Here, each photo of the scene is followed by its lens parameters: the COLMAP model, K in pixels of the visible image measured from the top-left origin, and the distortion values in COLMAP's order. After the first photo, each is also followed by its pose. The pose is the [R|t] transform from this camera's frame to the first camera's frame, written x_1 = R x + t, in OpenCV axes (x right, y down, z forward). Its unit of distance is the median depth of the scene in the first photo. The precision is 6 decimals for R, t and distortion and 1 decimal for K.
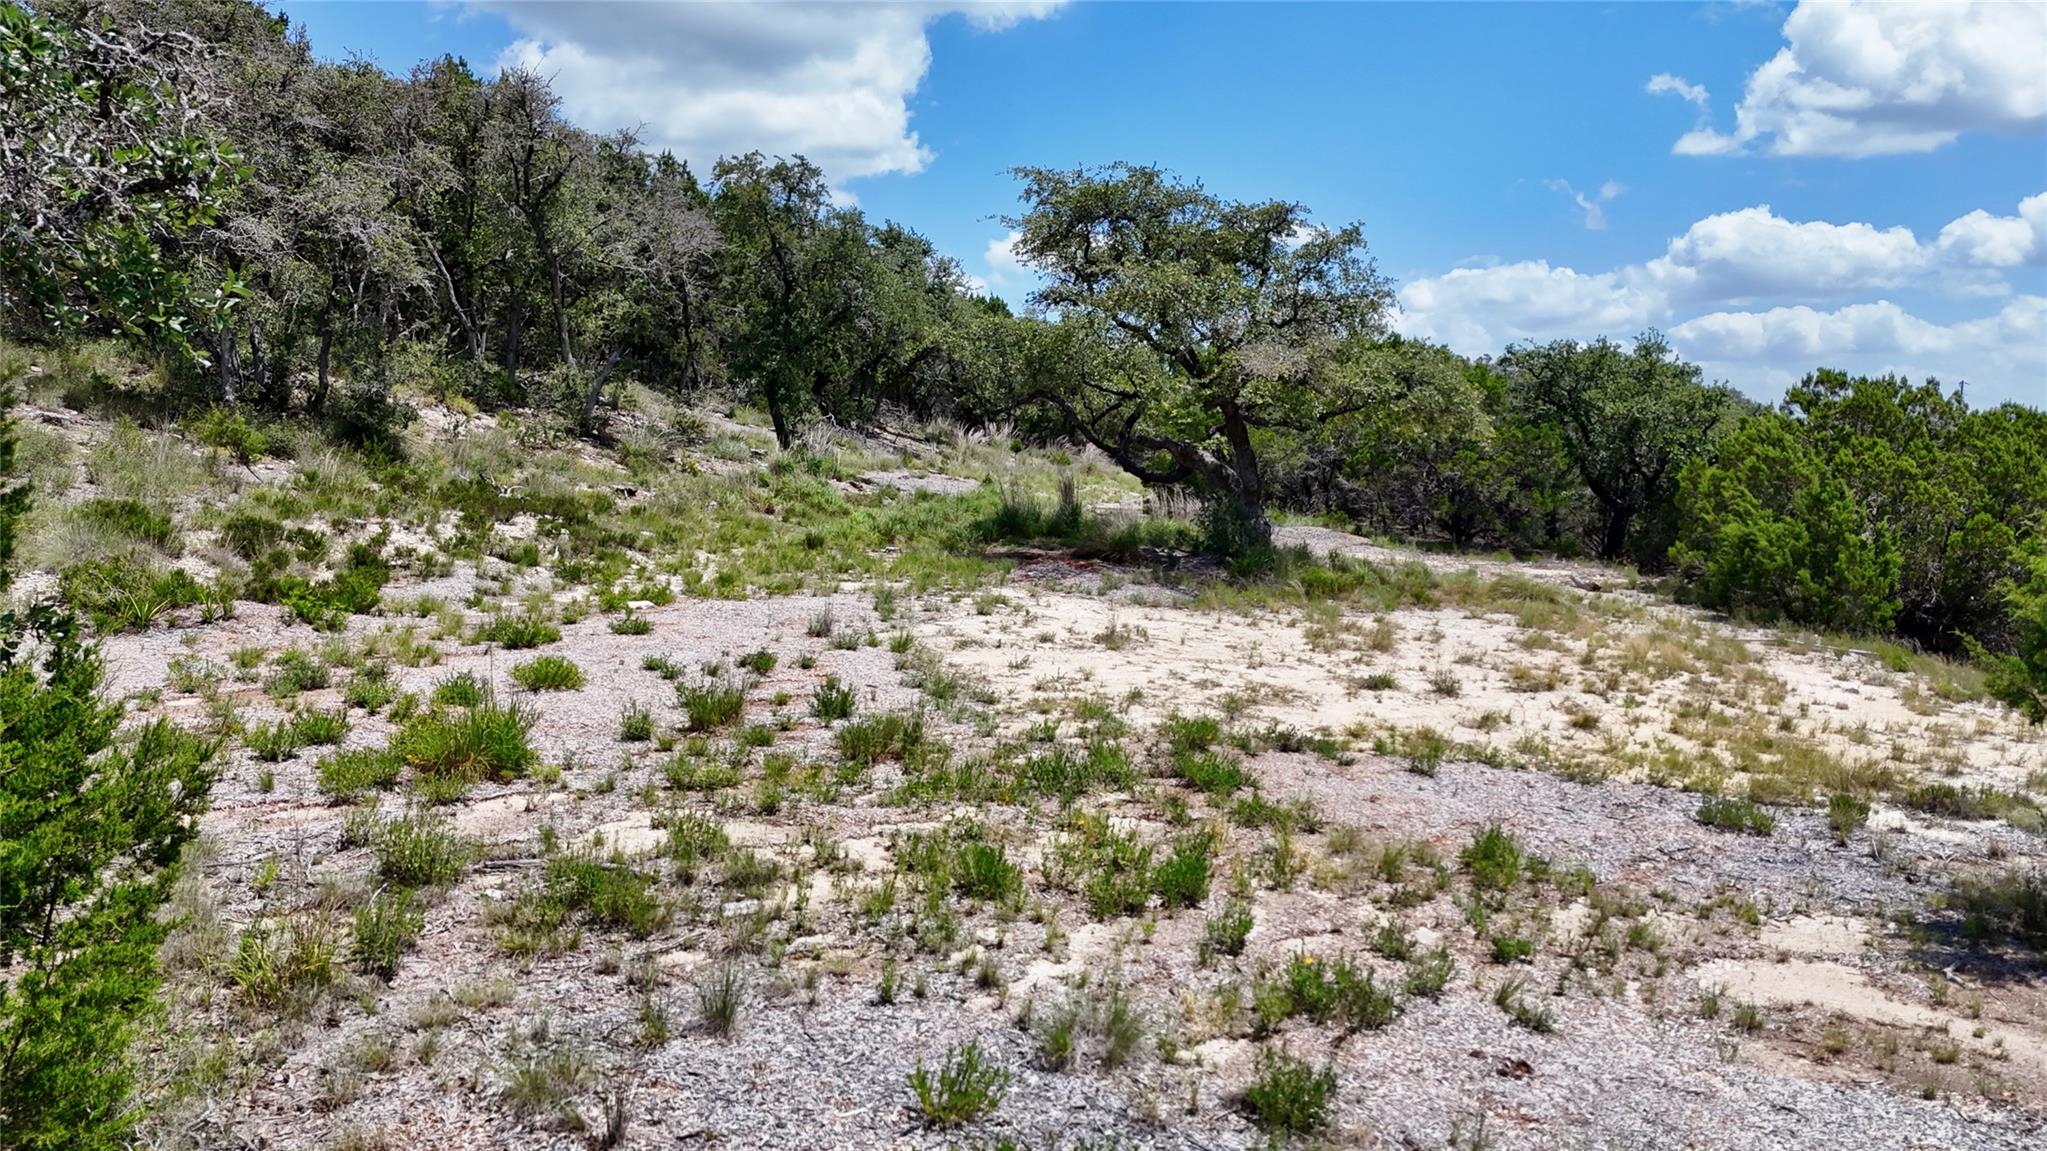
lens RADIAL K [[1449.6, 0, 1025.3], [0, 1449.6, 581.1], [0, 0, 1]] dist [0.052161, -0.051072]
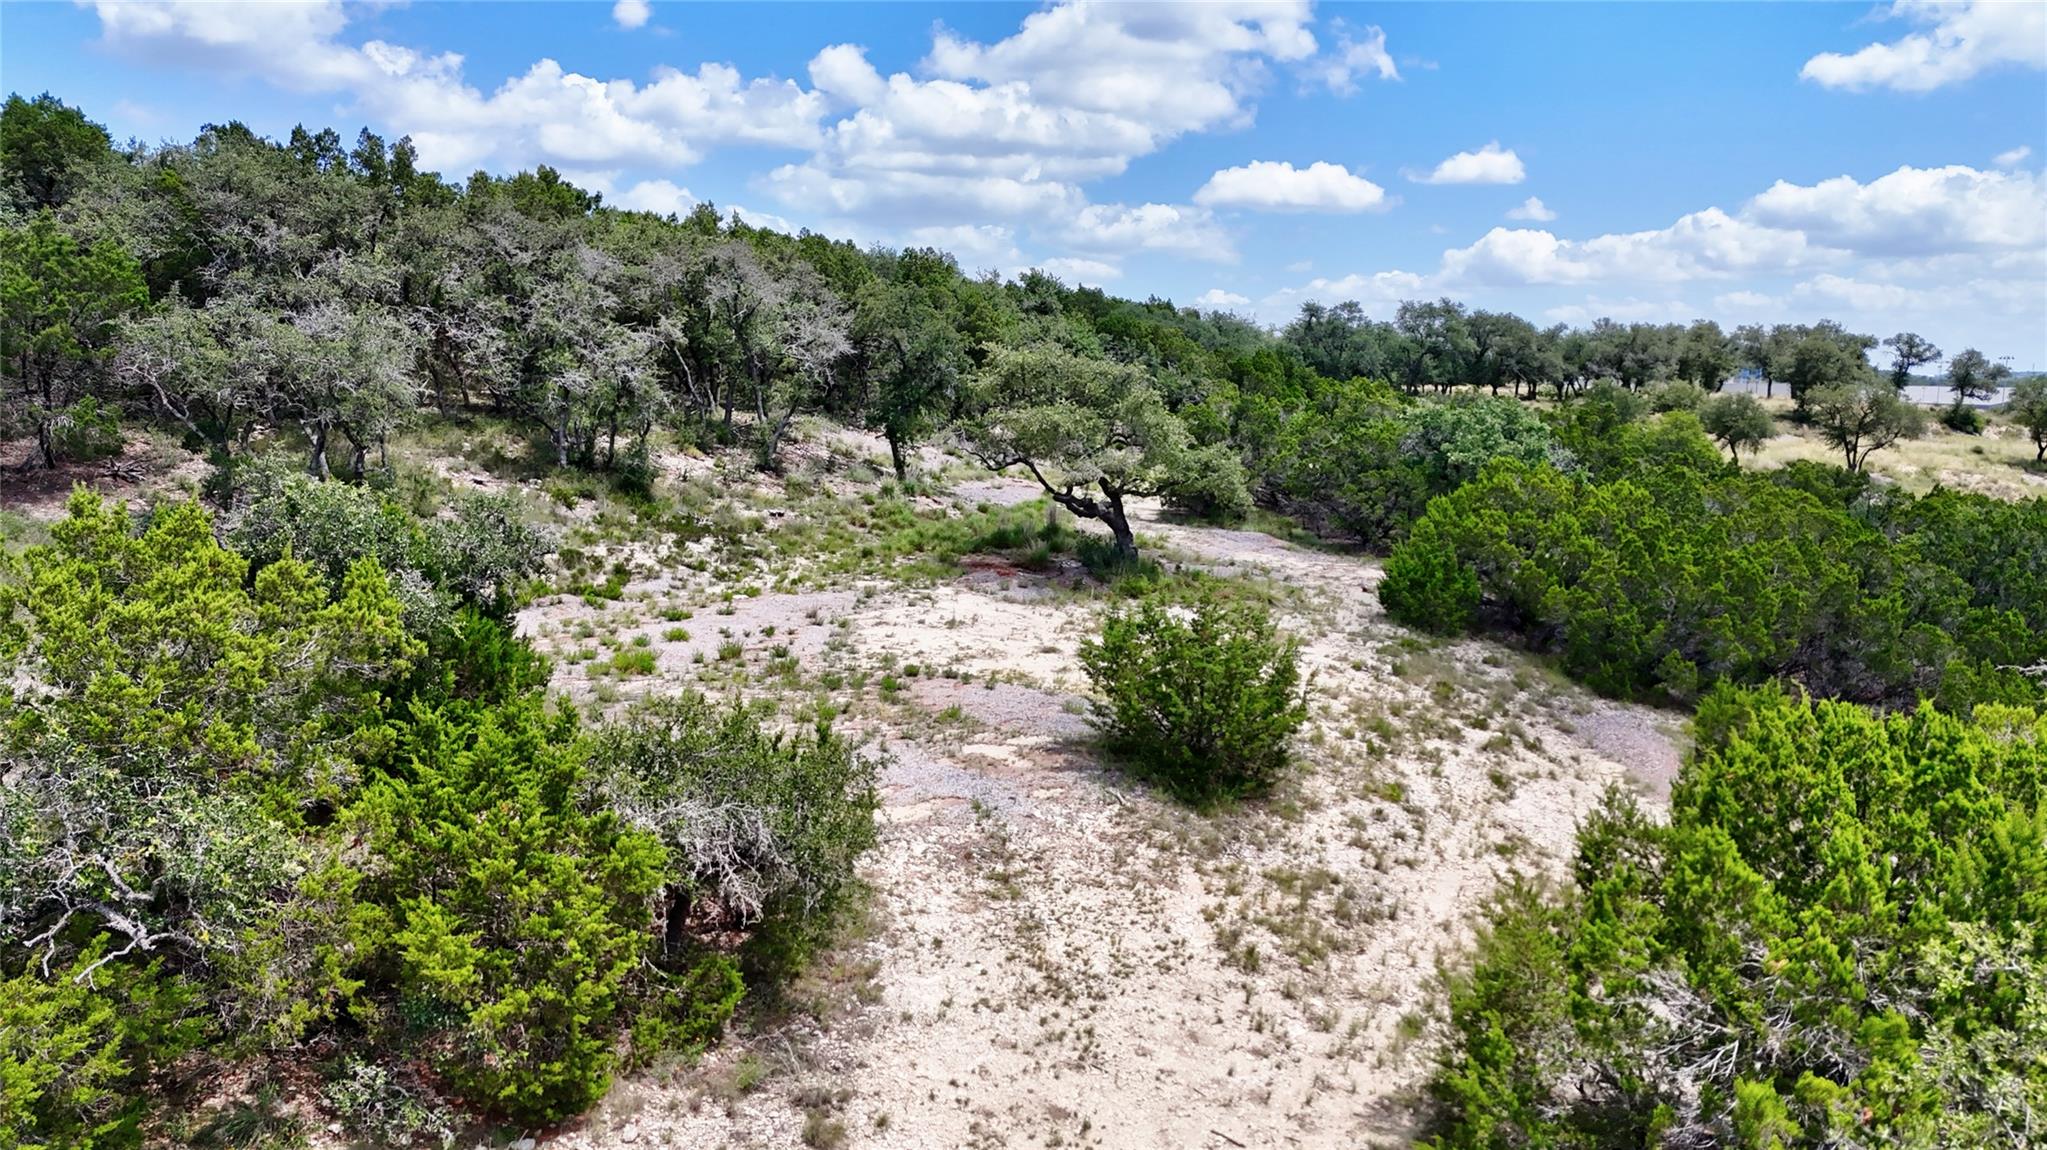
lens RADIAL K [[1449.6, 0, 1030.3], [0, 1449.6, 568.1], [0, 0, 1]] dist [0.052161, -0.051072]
pose [[0.981758, 0.034952, -0.186892, 0.507225], [-0.027342, 0.998695, 0.043147, -0.121326], [0.188156, -0.037250, 0.981432, -0.923340]]
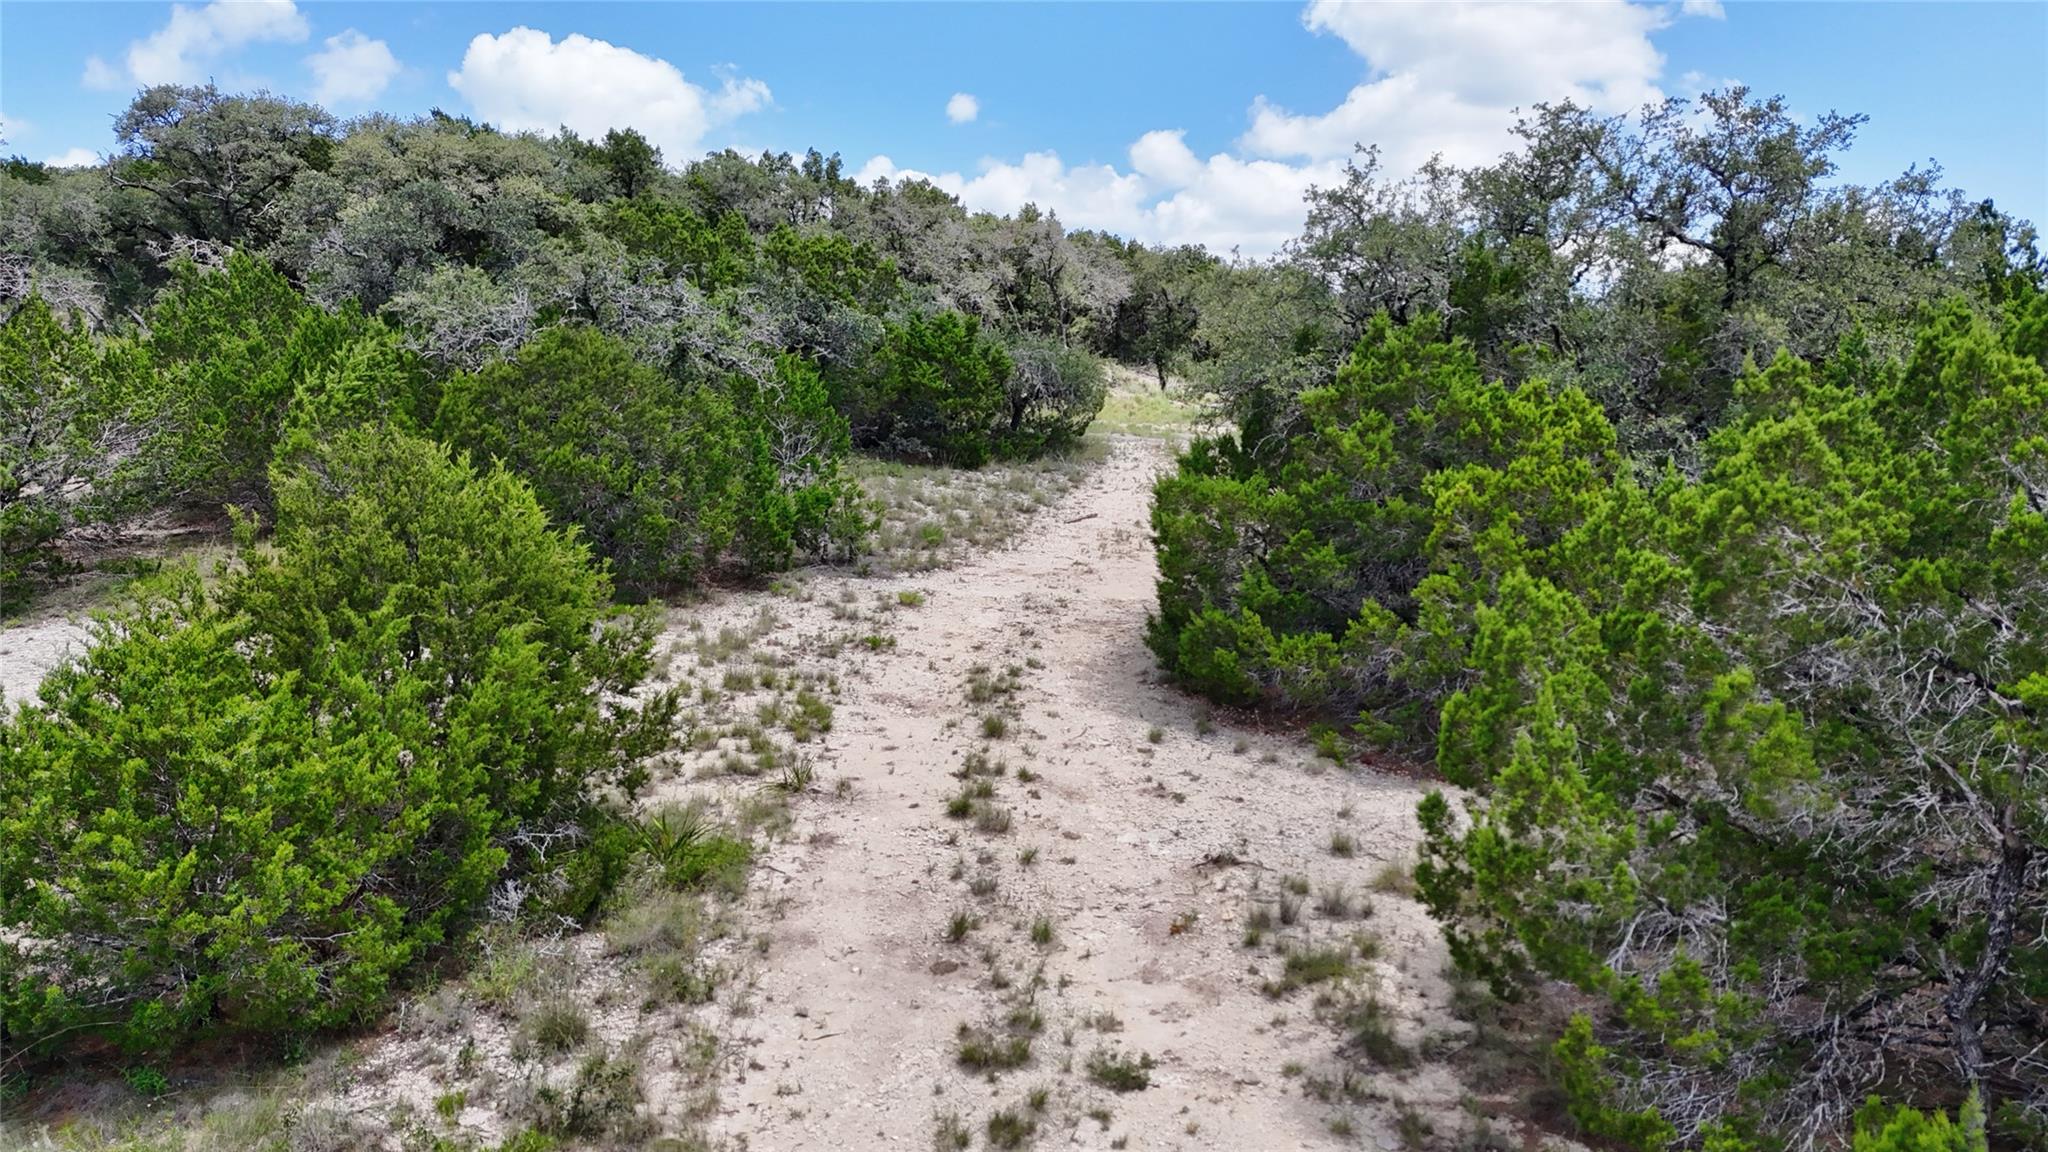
lens RADIAL K [[1450.3, 0, 1015.0], [0, 1450.3, 584.8], [0, 0, 1]] dist [0.052161, -0.051072]
pose [[0.916429, 0.051254, -0.396901, 0.926865], [-0.050694, 0.998643, 0.011908, 0.332390], [0.396973, 0.009208, 0.917784, -1.896124]]
